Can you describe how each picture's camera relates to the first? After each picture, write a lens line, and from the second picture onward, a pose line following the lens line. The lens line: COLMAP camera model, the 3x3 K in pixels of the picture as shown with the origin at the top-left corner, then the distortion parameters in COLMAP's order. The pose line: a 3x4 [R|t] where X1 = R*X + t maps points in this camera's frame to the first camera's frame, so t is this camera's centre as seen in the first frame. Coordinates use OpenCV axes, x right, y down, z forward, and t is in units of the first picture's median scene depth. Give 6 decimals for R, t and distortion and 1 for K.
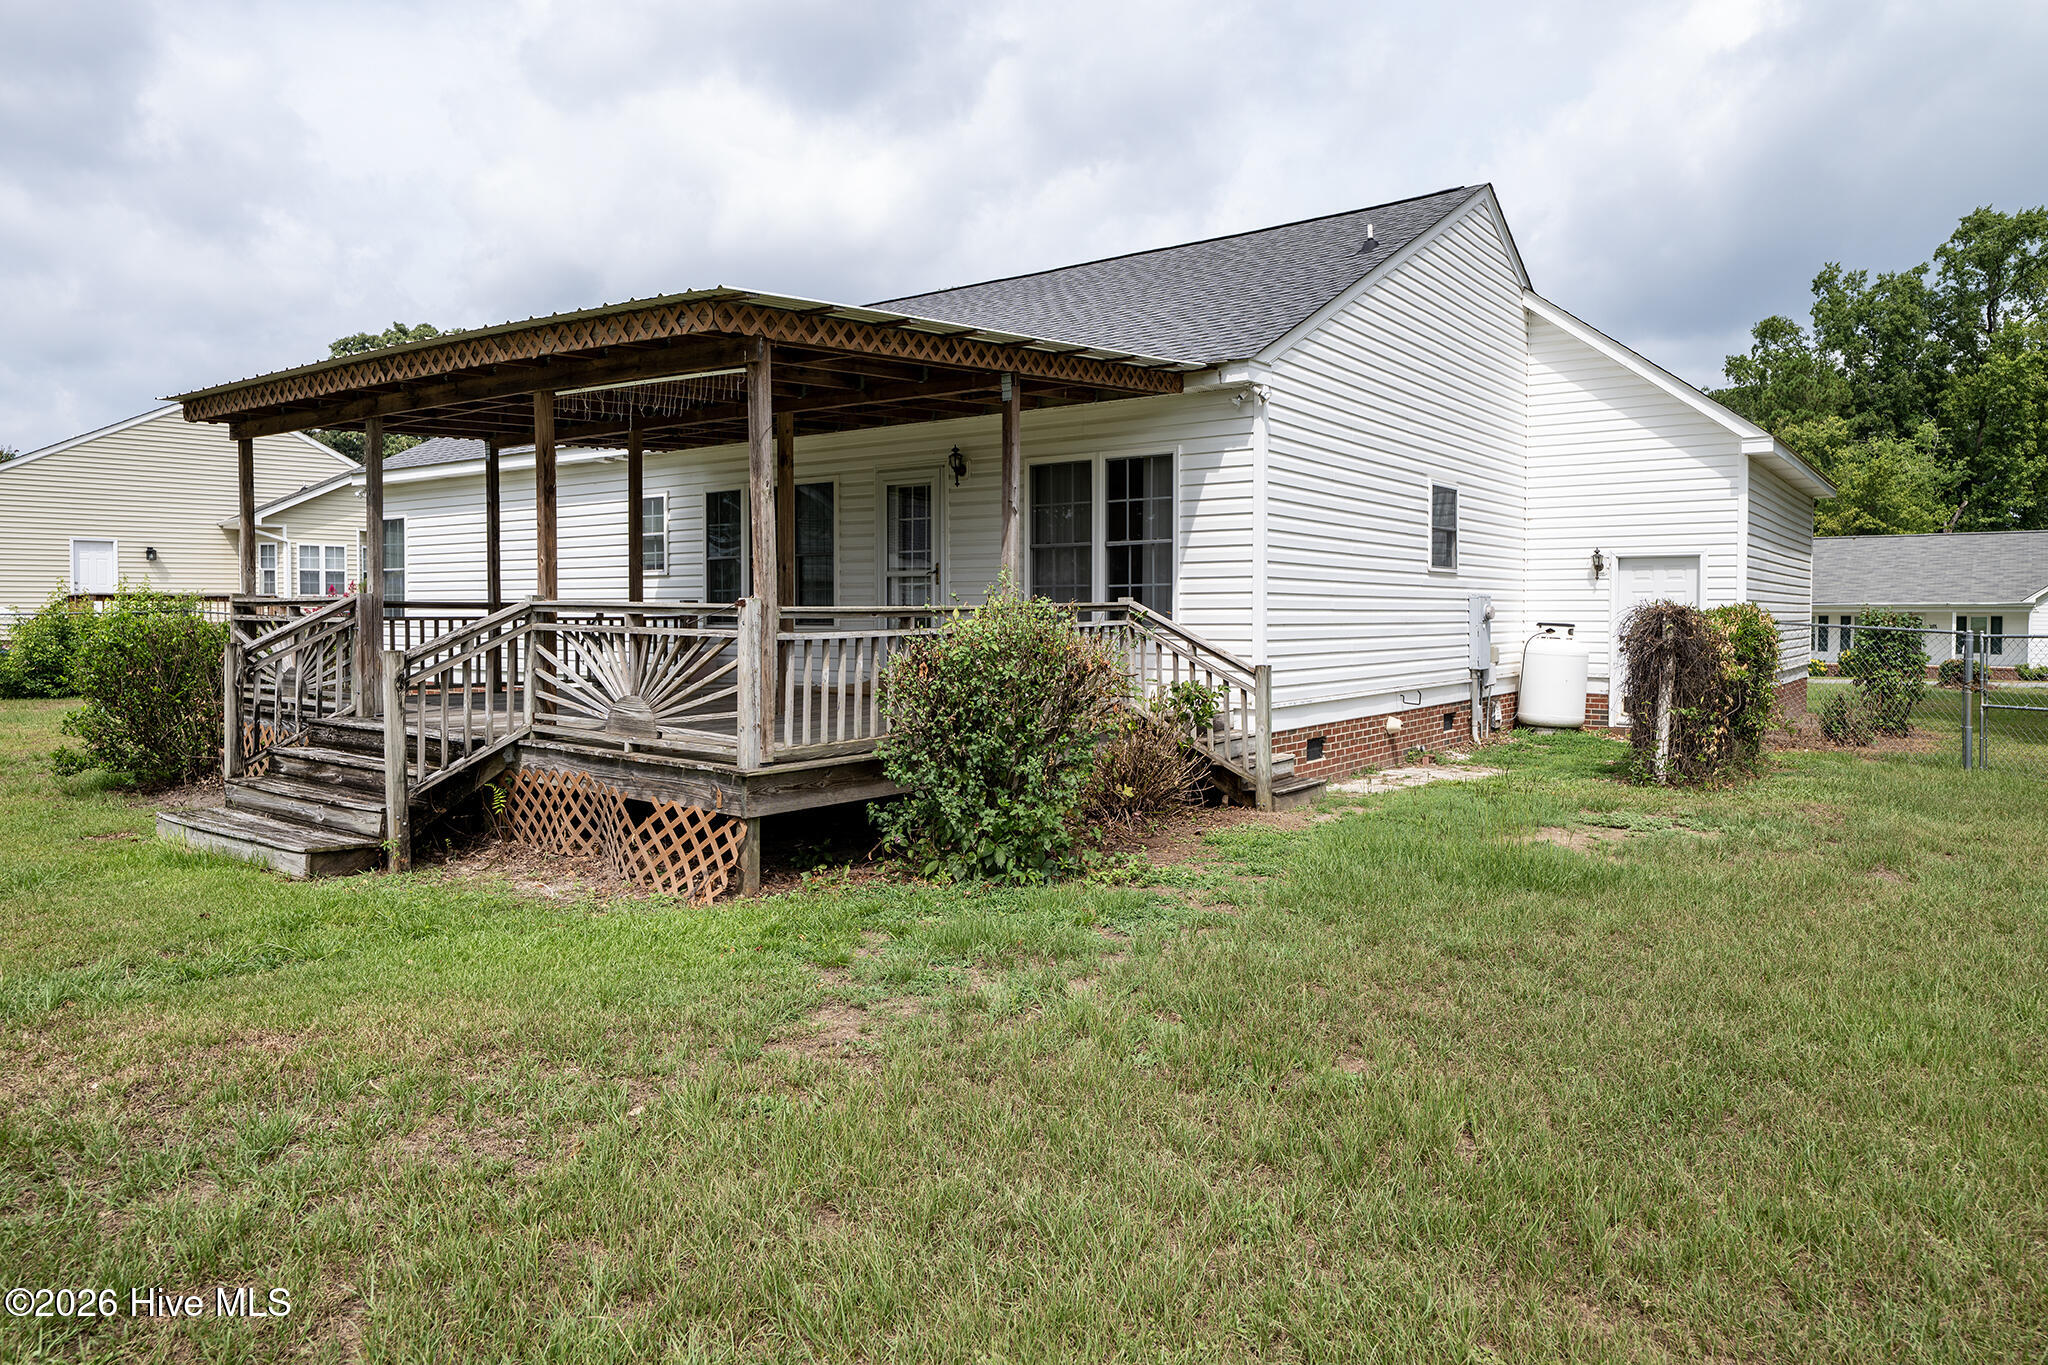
lens RADIAL K [[1299.4, 0, 1003.4], [0, 1299.4, 629.5], [0, 0, 1]] dist [-0.006552, 0.005886]
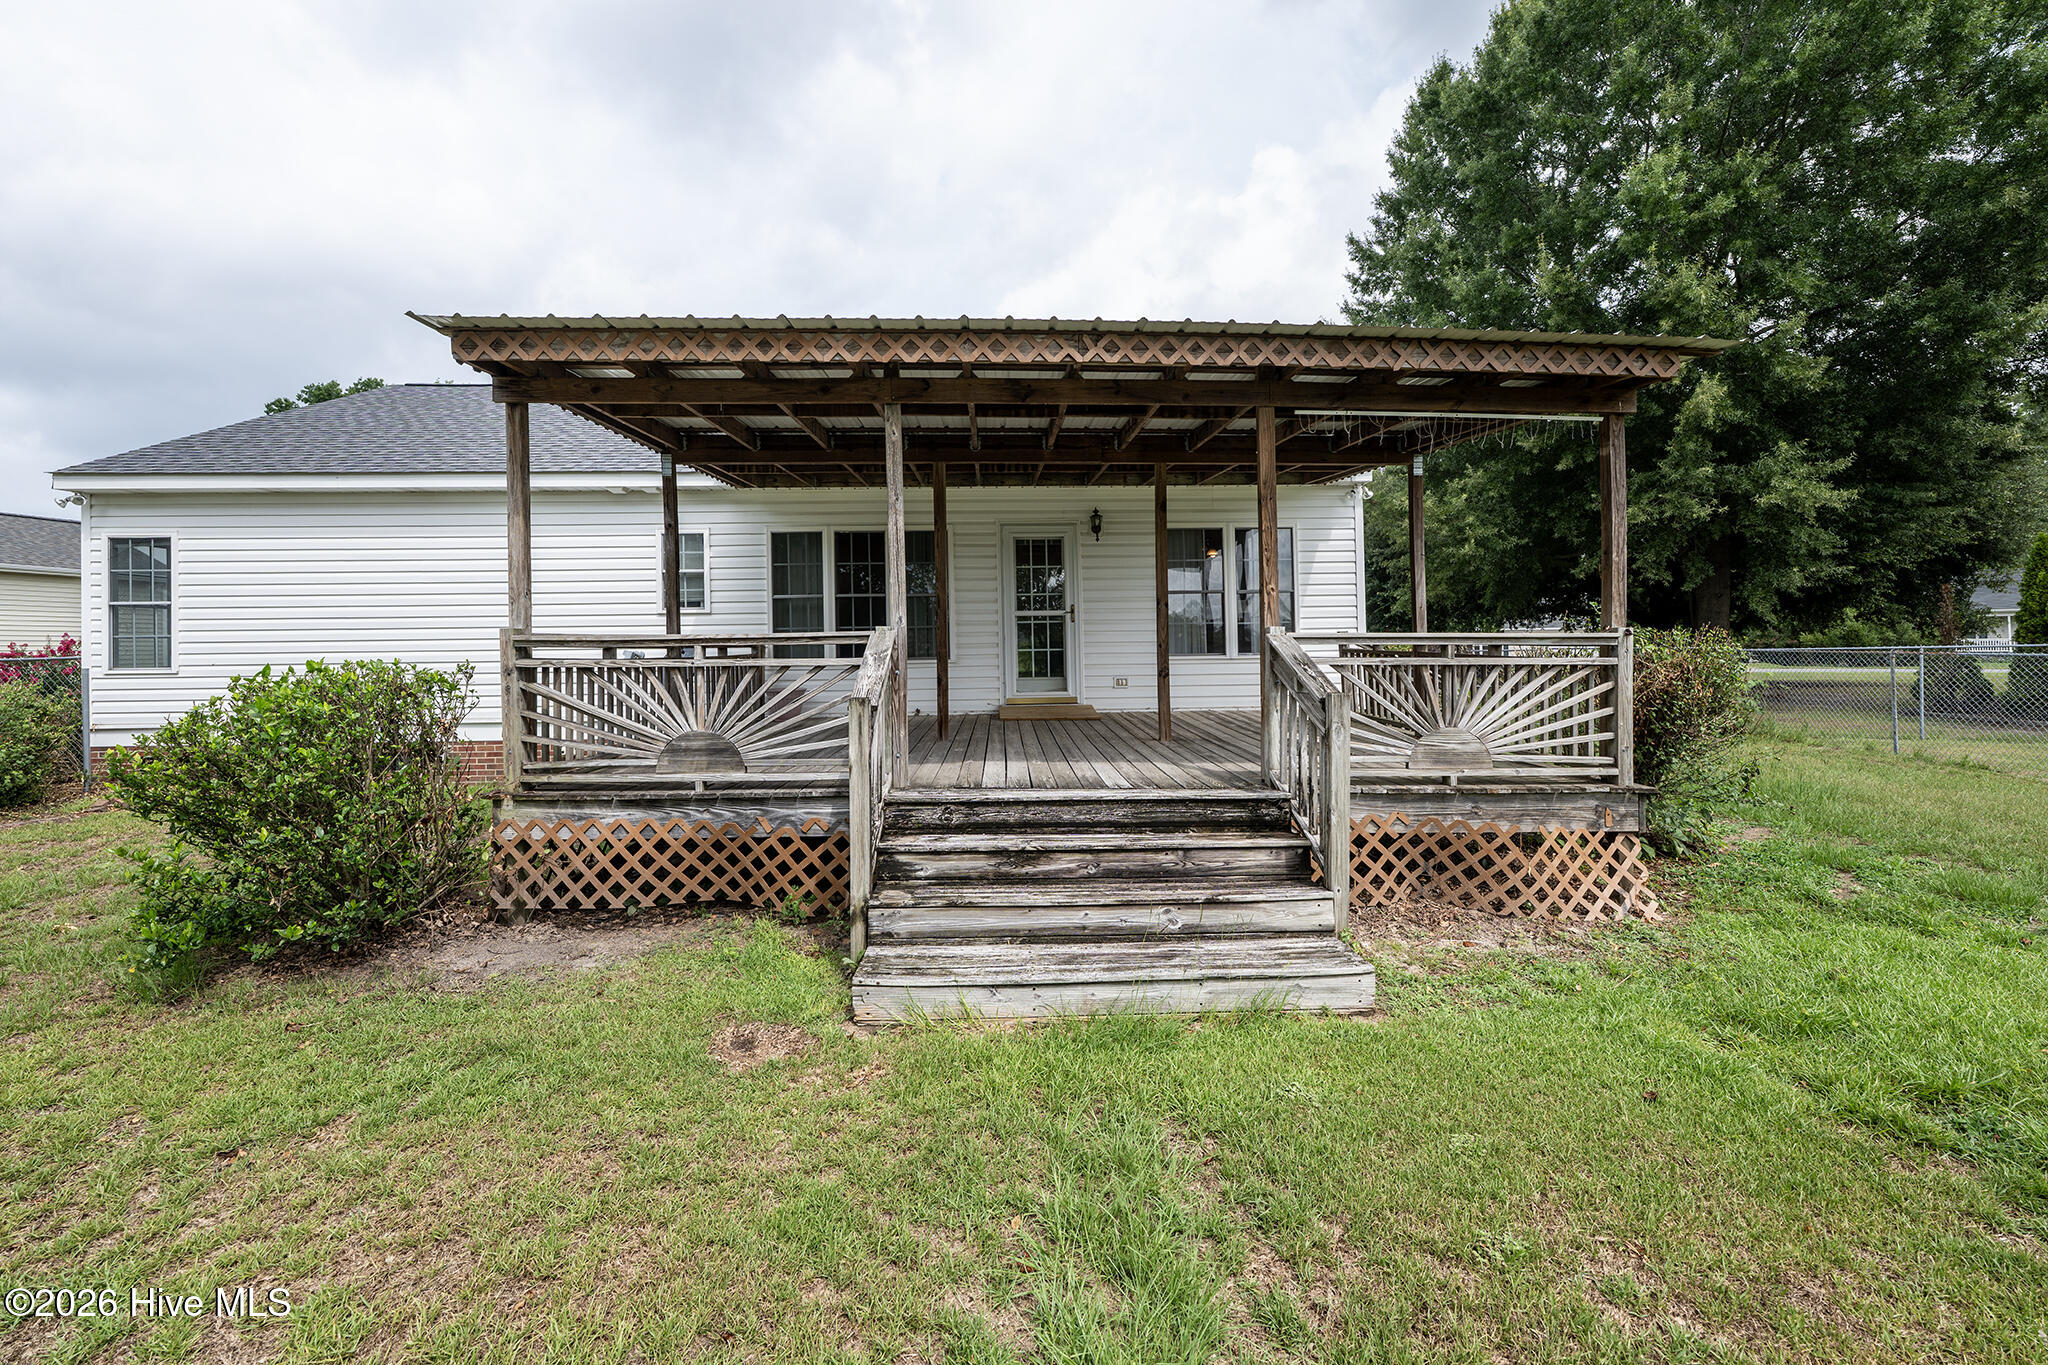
lens RADIAL K [[835.9, 0, 1025.0], [0, 835.9, 613.4], [0, 0, 1]] dist [-0.001428, 0.000145]
pose [[0.771863, 0.011892, 0.635678, -0.553844], [0.022543, 0.998684, -0.046056, -0.007974], [-0.635389, 0.049879, 0.770579, 0.418184]]
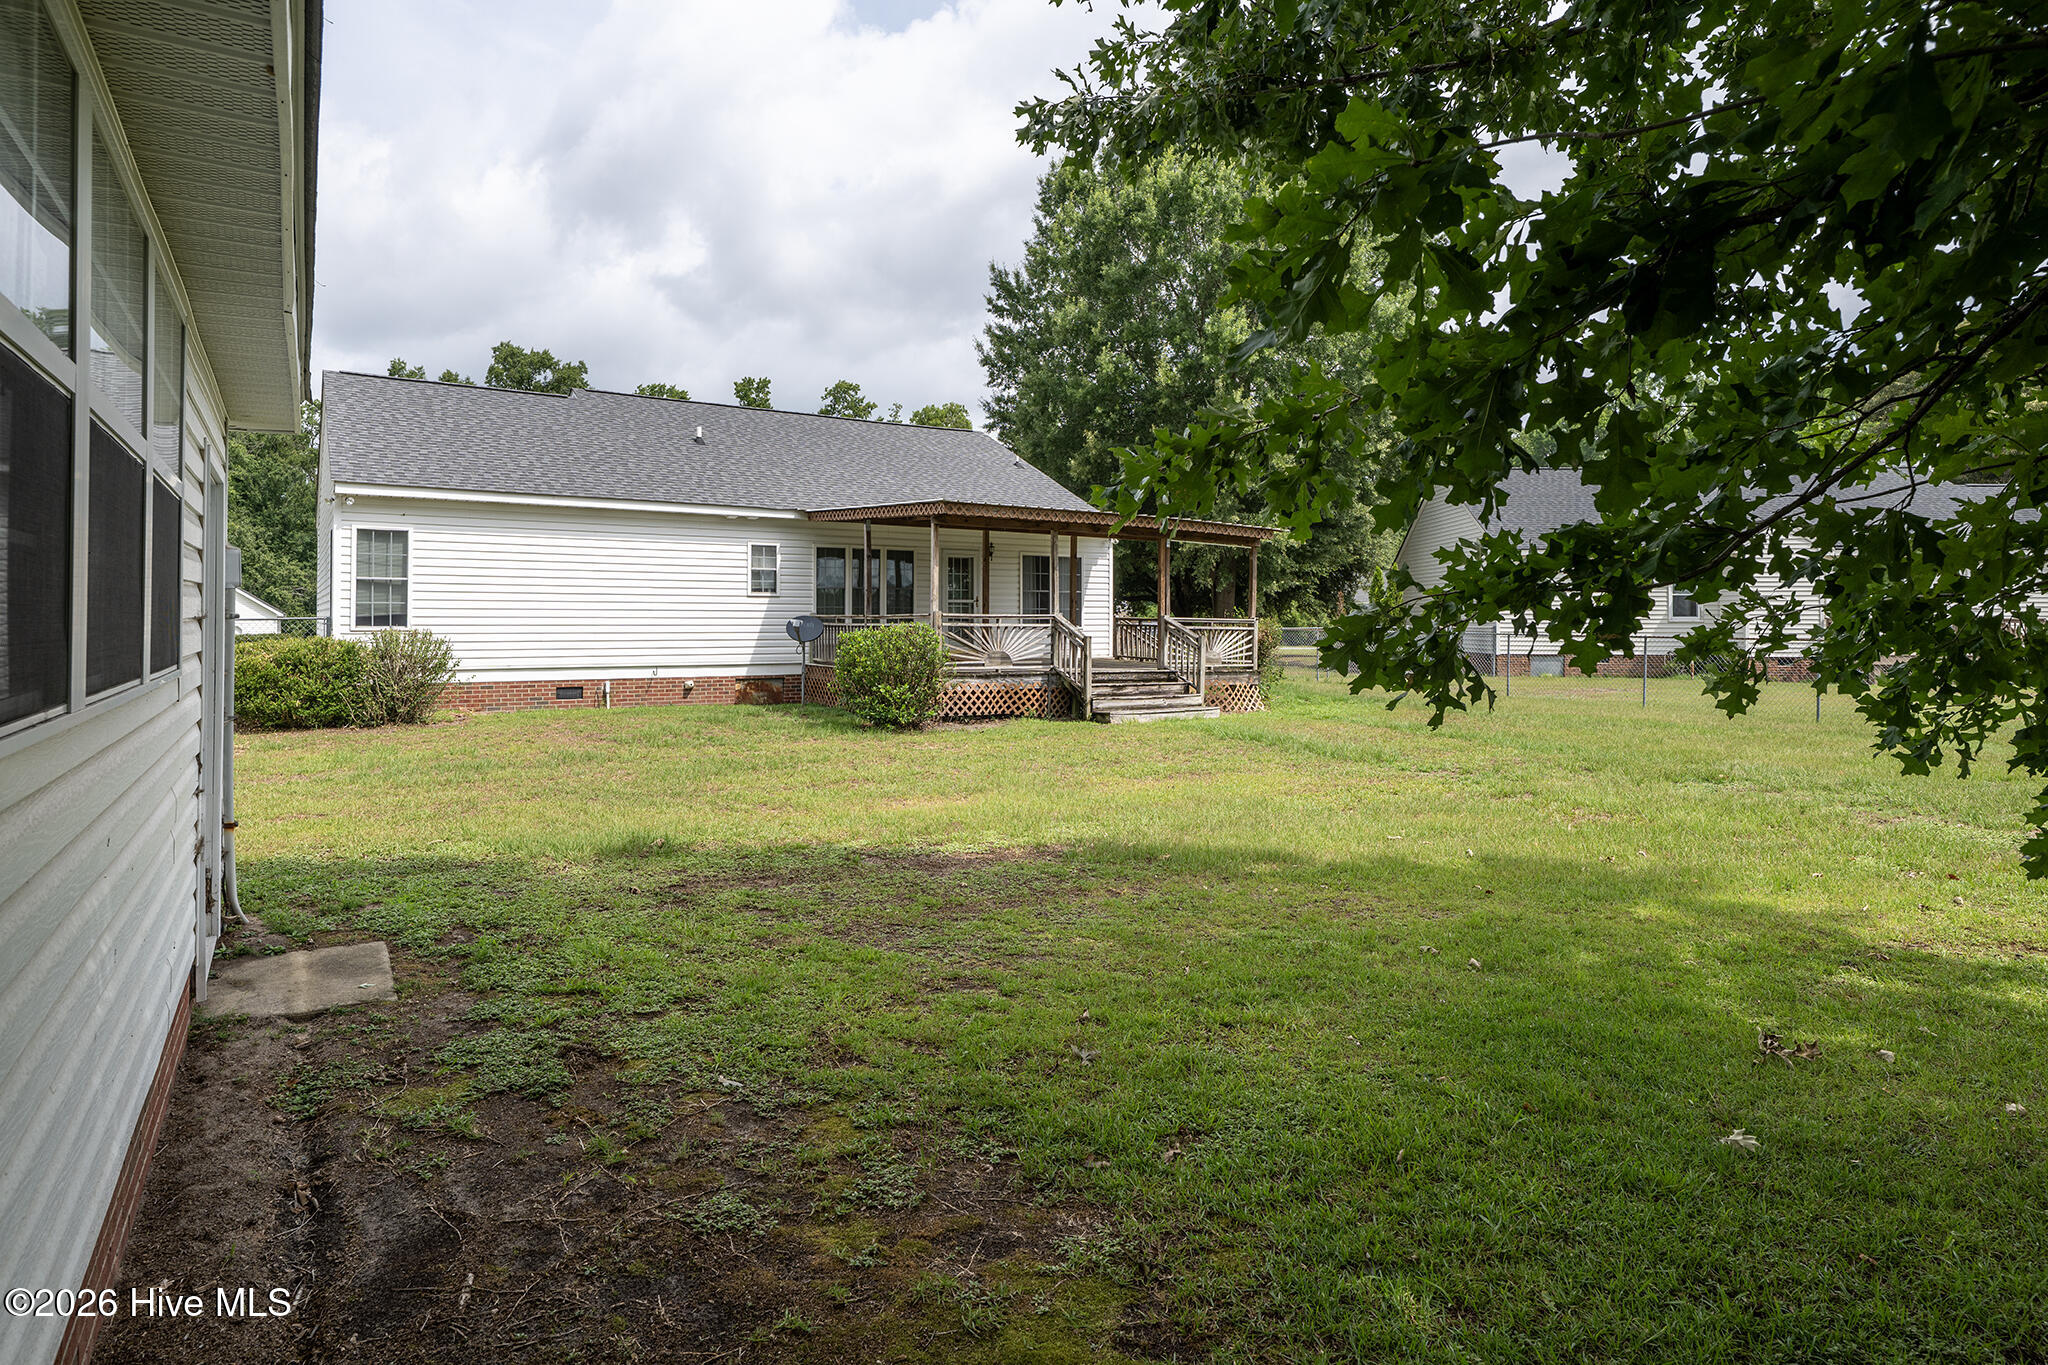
lens RADIAL K [[1114.4, 0, 979.9], [0, 1114.4, 631.9], [0, 0, 1]] dist [-0.001889, -0.000648]
pose [[0.359701, -0.011027, 0.933003, -1.645188], [0.009461, 0.999922, 0.008170, -0.009118], [-0.933020, 0.005888, 0.359777, 0.345408]]
